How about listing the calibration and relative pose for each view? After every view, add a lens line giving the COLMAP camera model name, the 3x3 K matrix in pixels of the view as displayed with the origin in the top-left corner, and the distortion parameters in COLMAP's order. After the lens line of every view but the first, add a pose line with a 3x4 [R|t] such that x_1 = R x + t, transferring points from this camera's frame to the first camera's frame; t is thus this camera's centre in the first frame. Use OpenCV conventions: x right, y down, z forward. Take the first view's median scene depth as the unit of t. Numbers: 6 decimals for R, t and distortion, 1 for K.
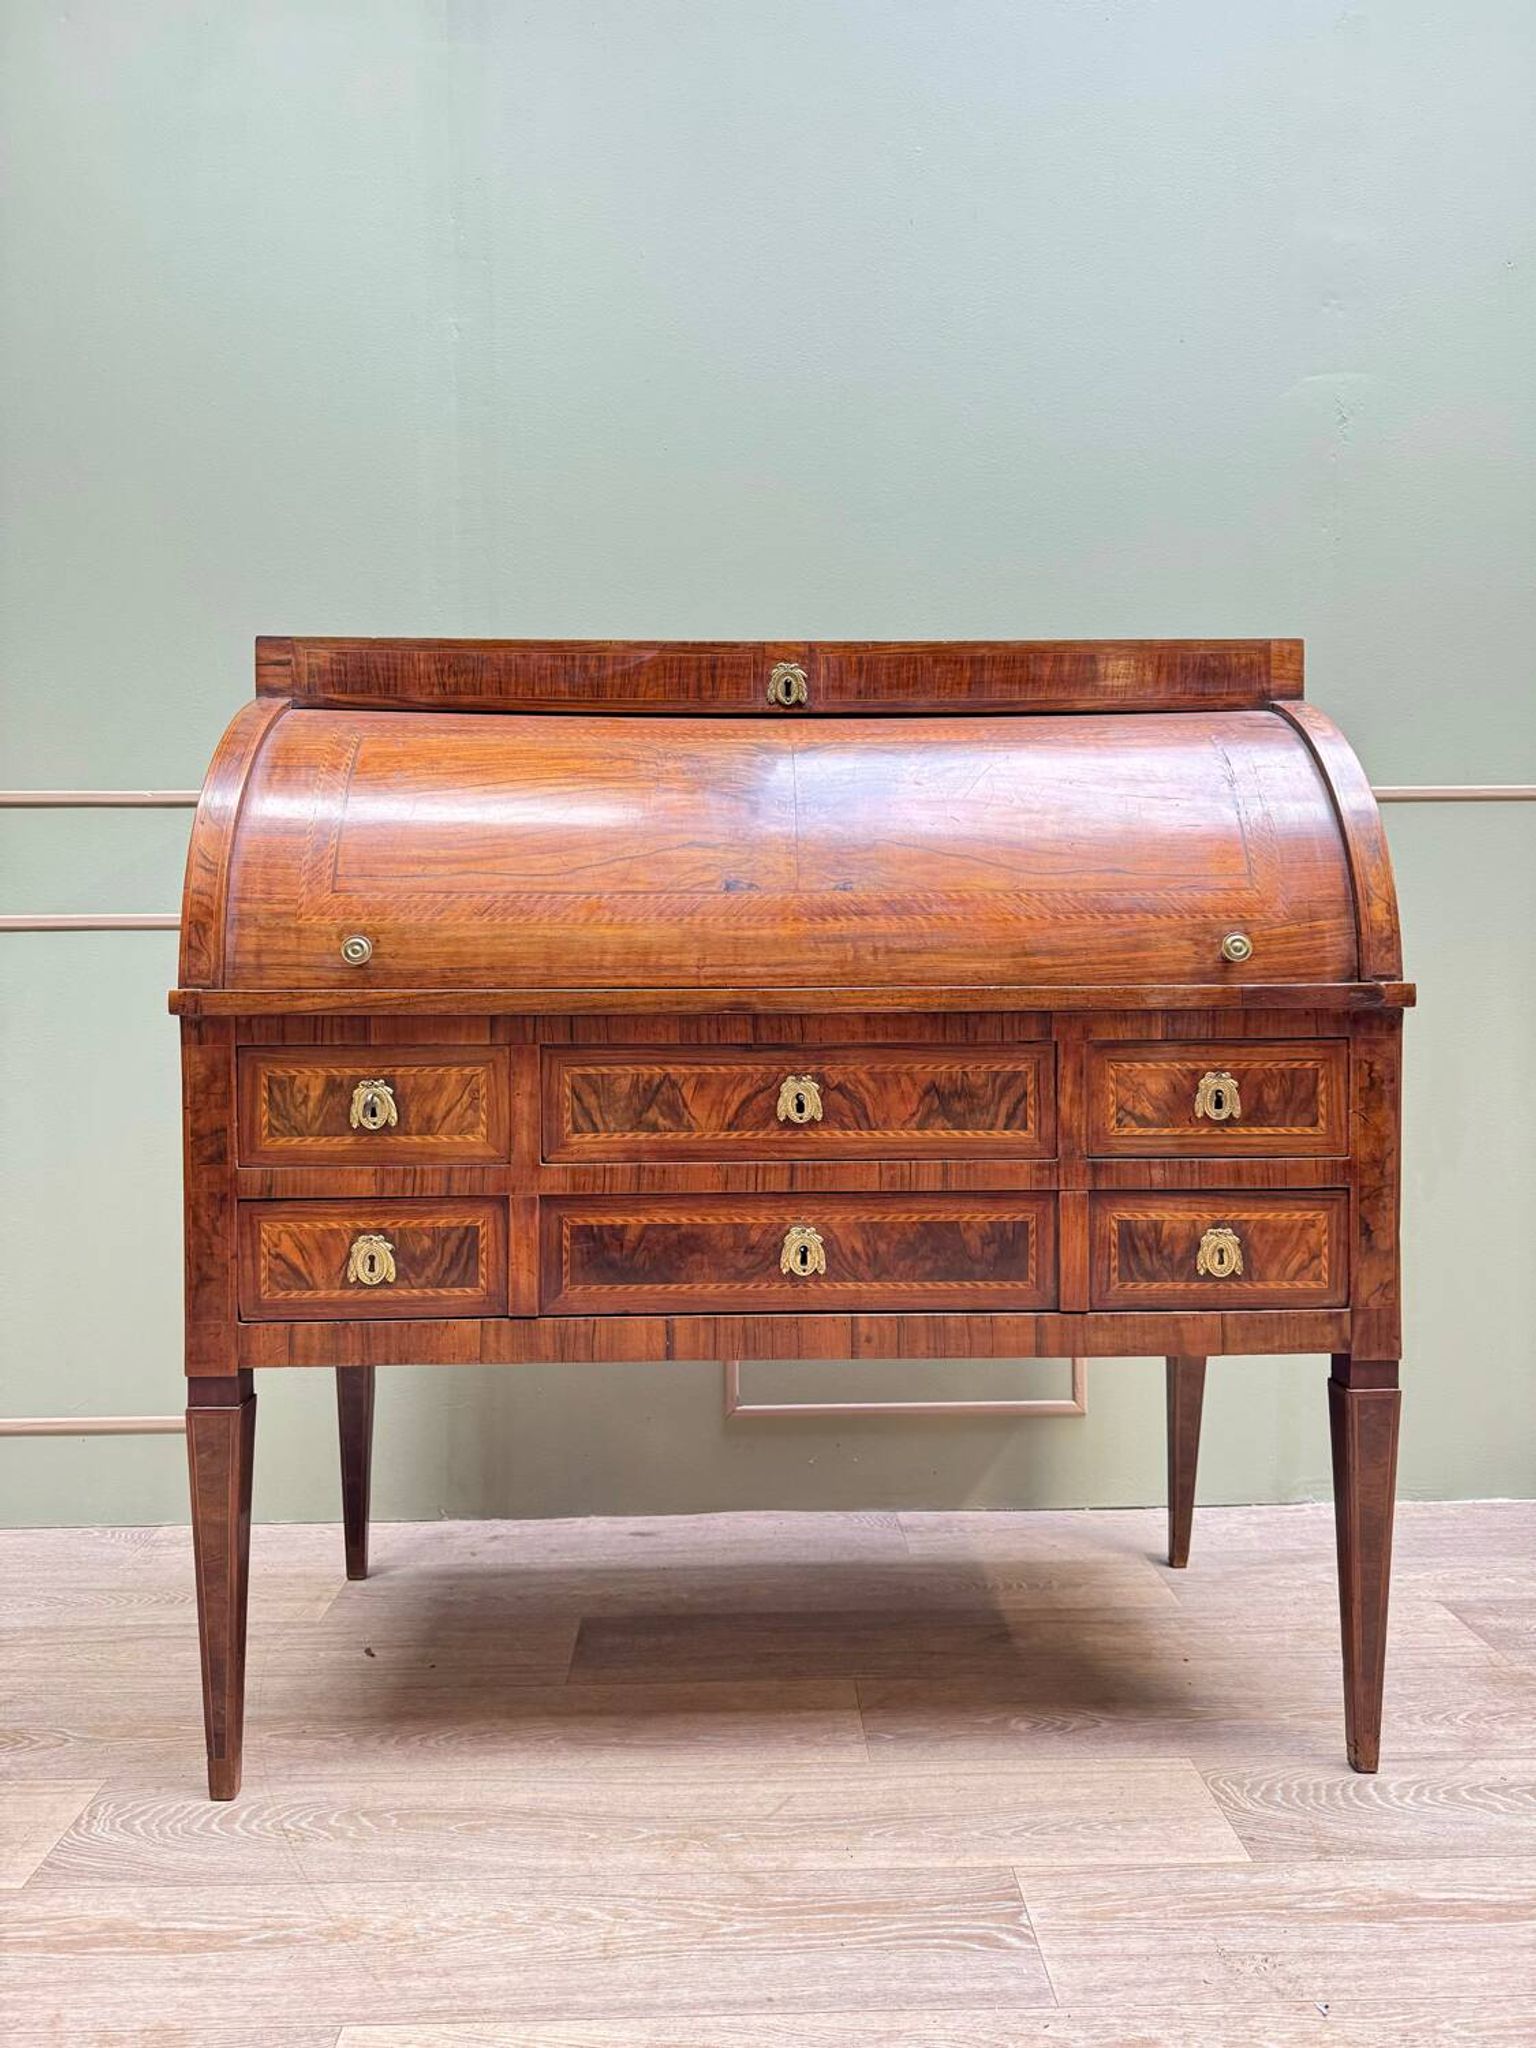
lens RADIAL K [[1491.9, 0, 782.9], [0, 1491.9, 997.1], [0, 0, 1]] dist [0.096930, -0.134884]
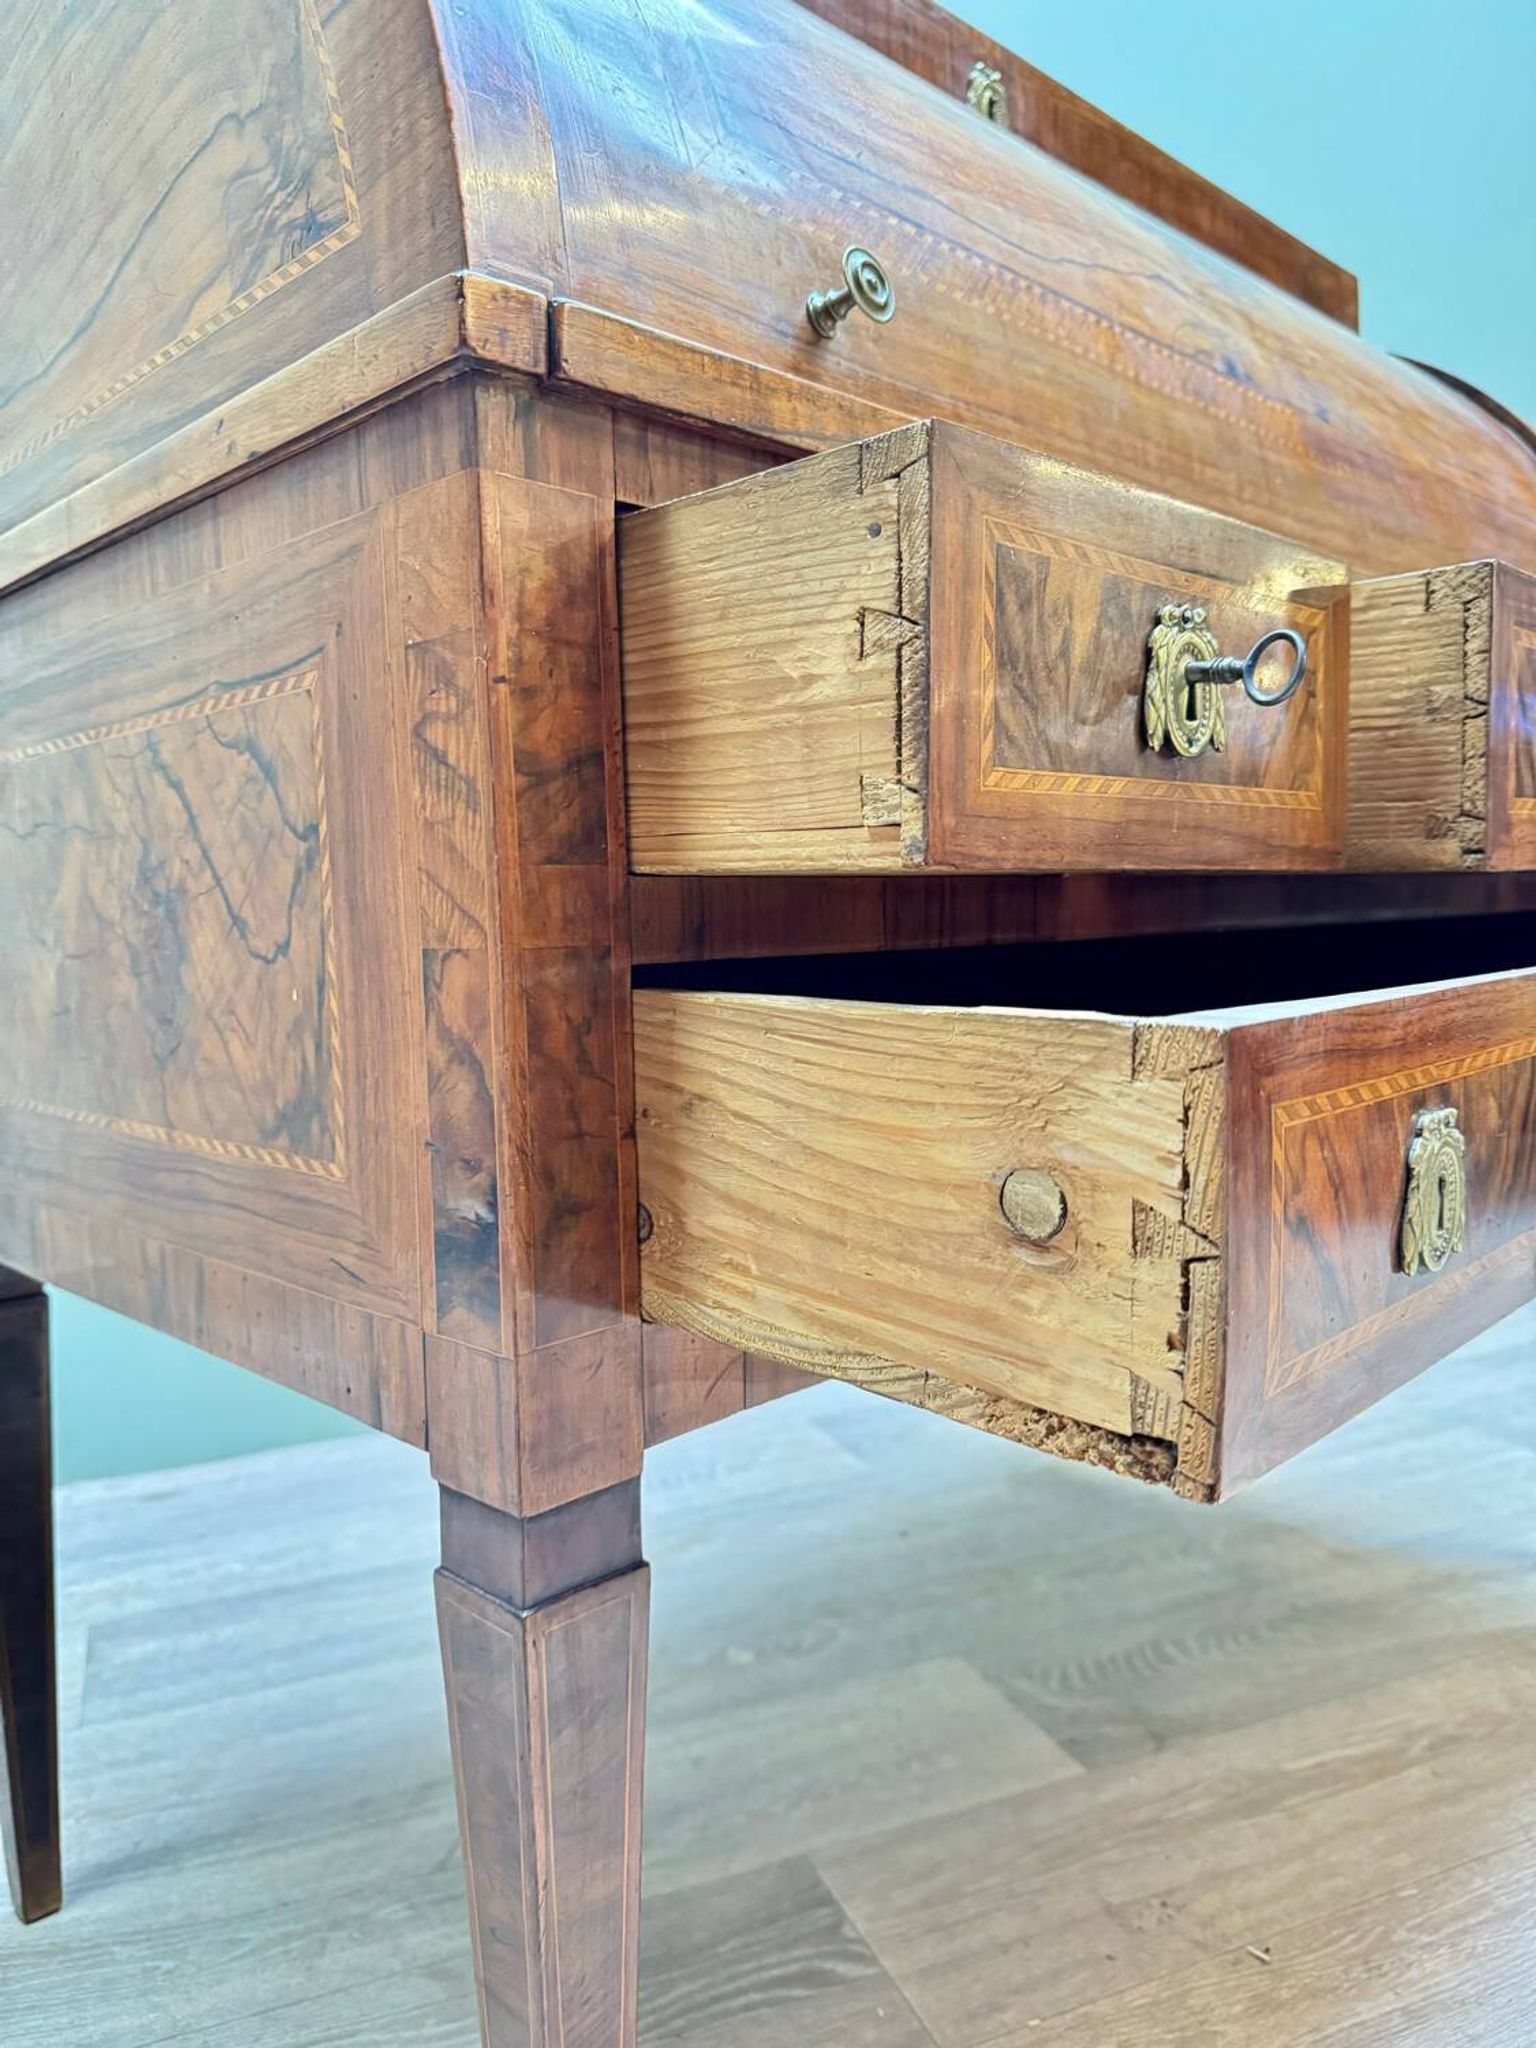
lens RADIAL K [[1491.8, 0, 773.7], [0, 1491.8, 1029.4], [0, 0, 1]] dist [-0.006119, -0.005166]
pose [[0.731526, -0.071333, 0.678071, -0.552414], [0.019182, 0.996272, 0.084113, 0.117802], [-0.681543, -0.048524, 0.730167, 0.714444]]
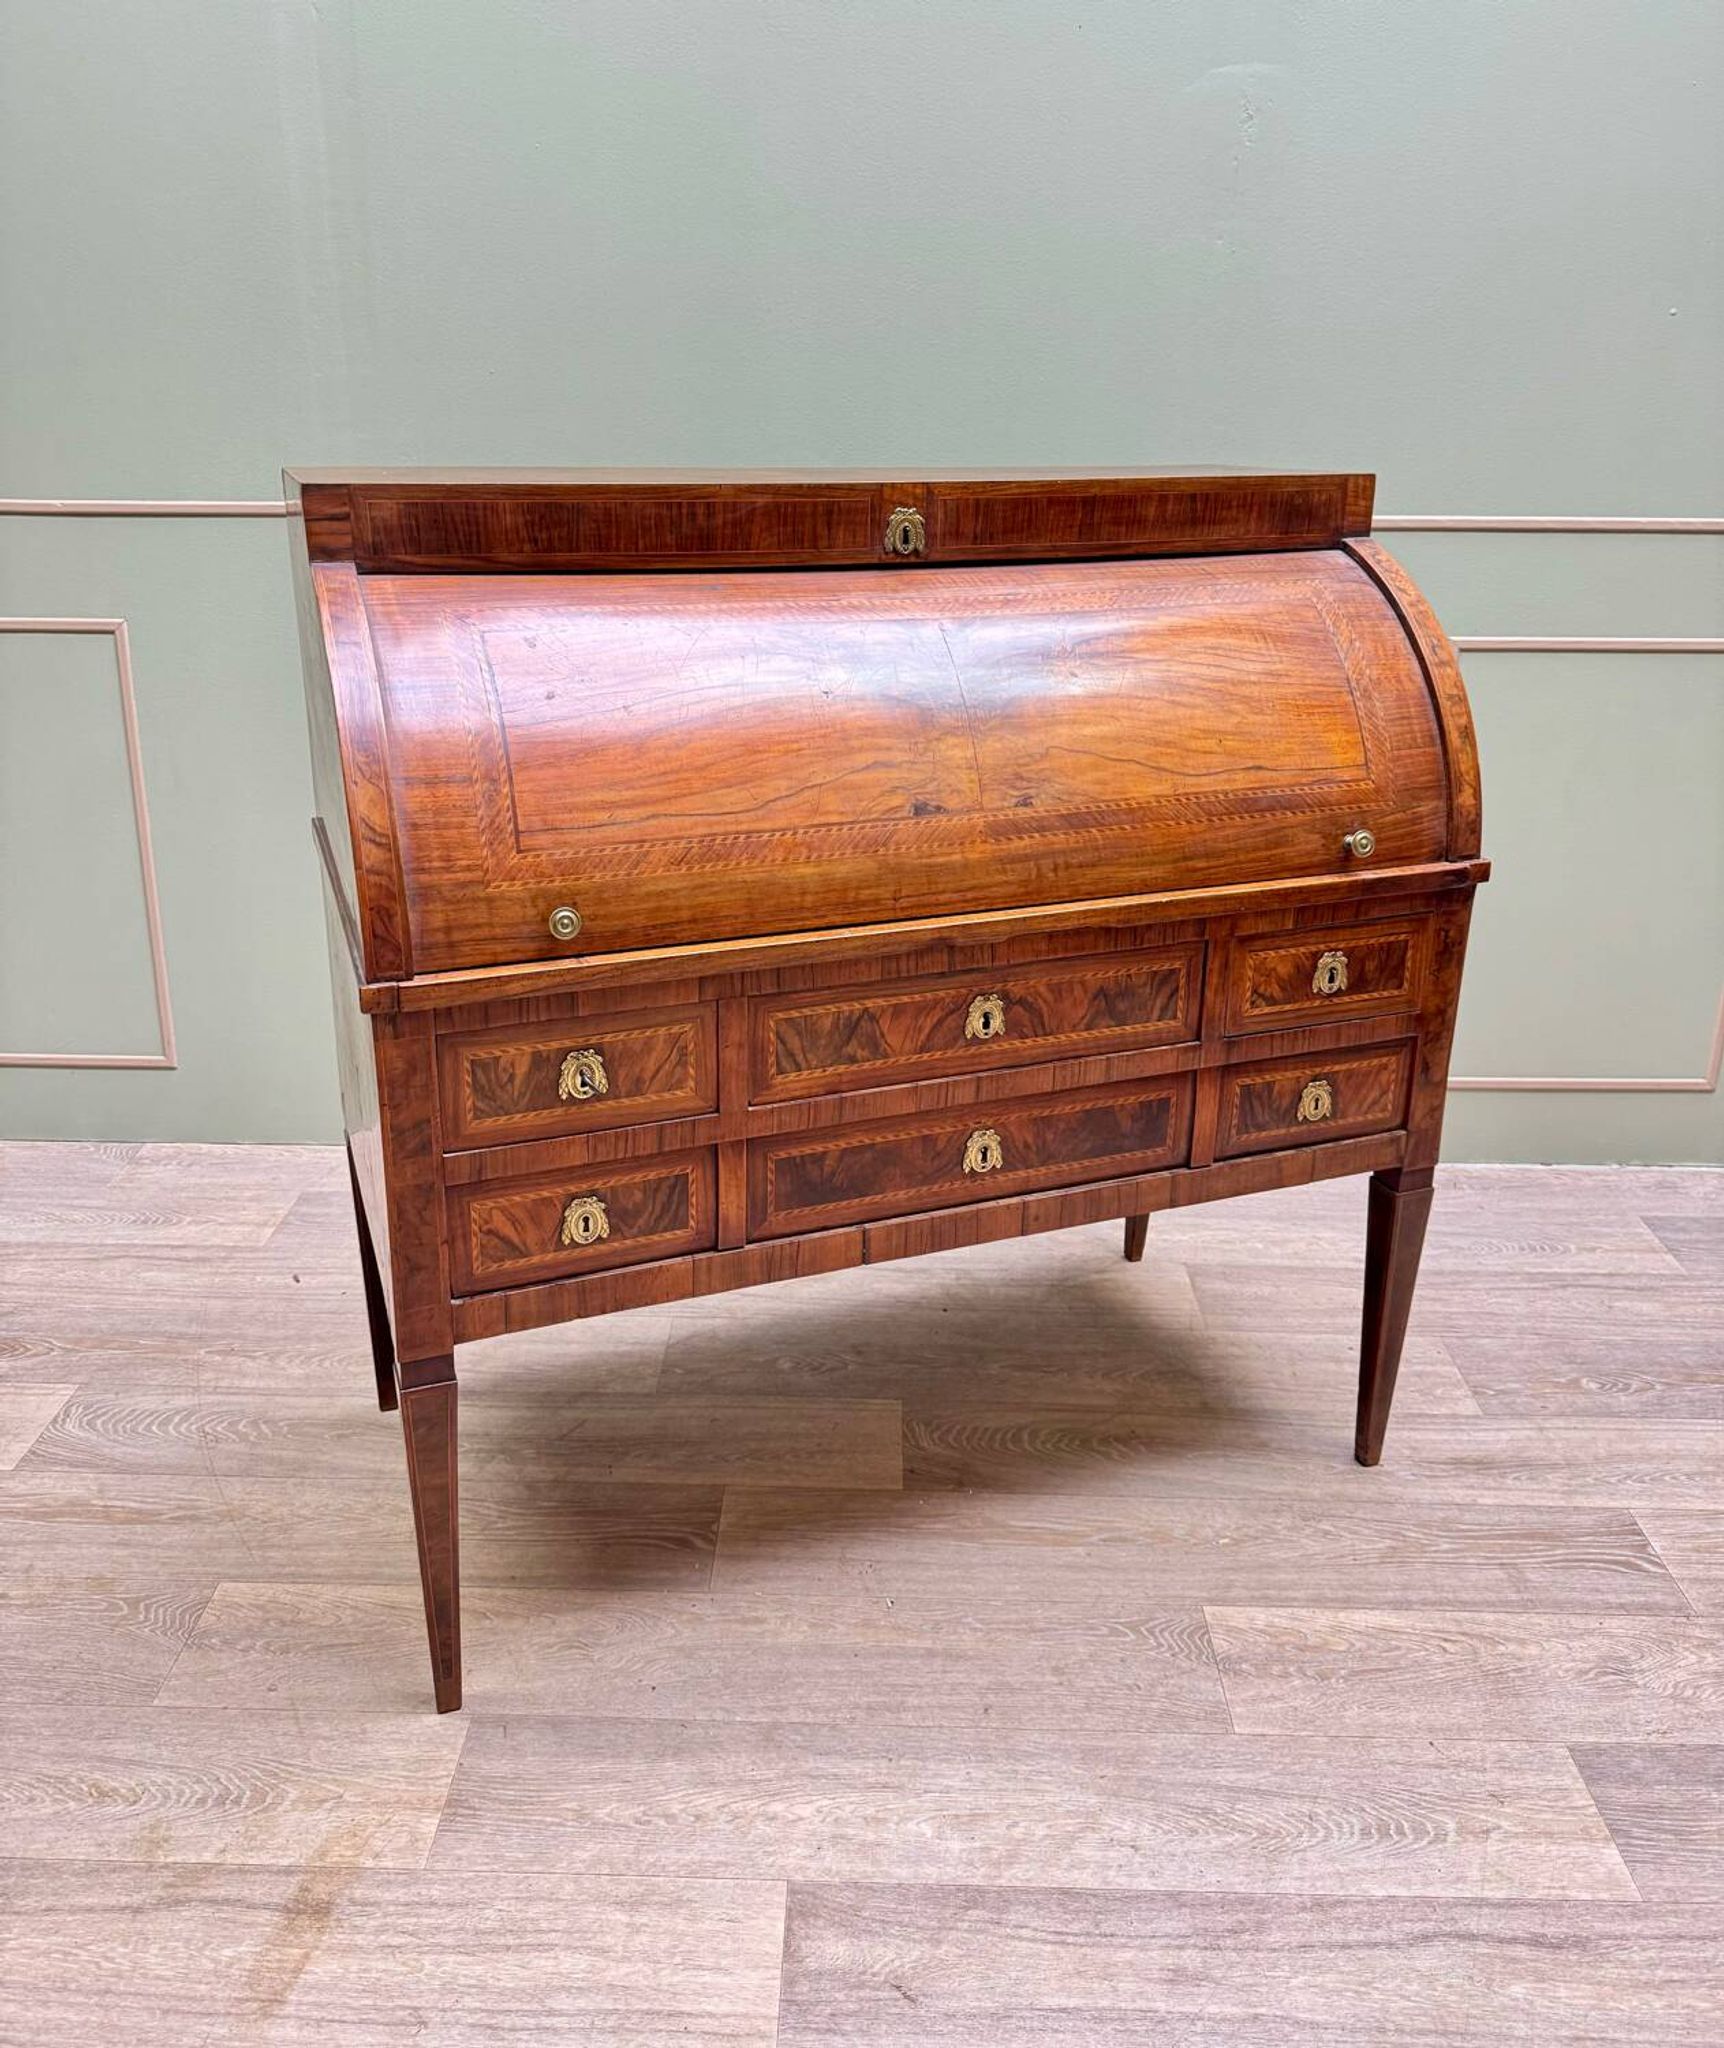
lens RADIAL K [[1635.7, 0, 862.2], [0, 1635.7, 903.5], [0, 0, 1]] dist [0.086218, -0.115403]
pose [[0.943971, -0.081065, 0.319918, -0.420700], [-0.021440, 0.952252, 0.304558, -0.344840], [-0.329332, -0.294353, 0.897160, 0.041378]]
